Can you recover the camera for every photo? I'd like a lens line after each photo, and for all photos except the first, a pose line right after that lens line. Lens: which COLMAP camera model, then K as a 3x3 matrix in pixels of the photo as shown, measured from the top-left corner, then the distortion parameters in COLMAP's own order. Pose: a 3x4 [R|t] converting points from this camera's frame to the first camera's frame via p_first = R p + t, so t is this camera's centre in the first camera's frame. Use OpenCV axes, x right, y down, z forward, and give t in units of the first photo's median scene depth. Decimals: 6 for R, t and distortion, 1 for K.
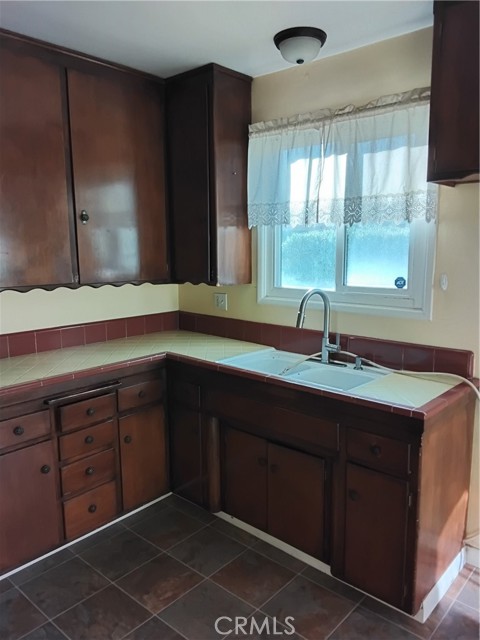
lens RADIAL K [[496.5, 0, 241.6], [0, 496.5, 323.0], [0, 0, 1]] dist [0.069170, -0.005577]
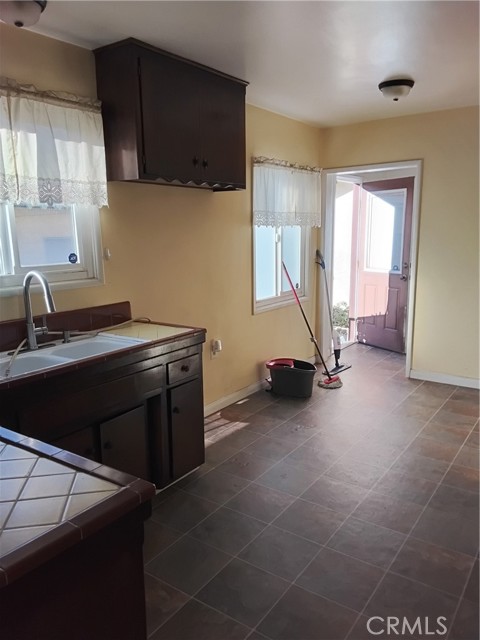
lens RADIAL K [[496.5, 0, 242.2], [0, 496.5, 320.4], [0, 0, 1]] dist [0.069170, -0.005577]
pose [[-0.103179, -0.182223, 0.977829, -0.870636], [0.163146, 0.966661, 0.197357, -0.106728], [-0.981192, 0.179892, -0.070010, 0.723676]]
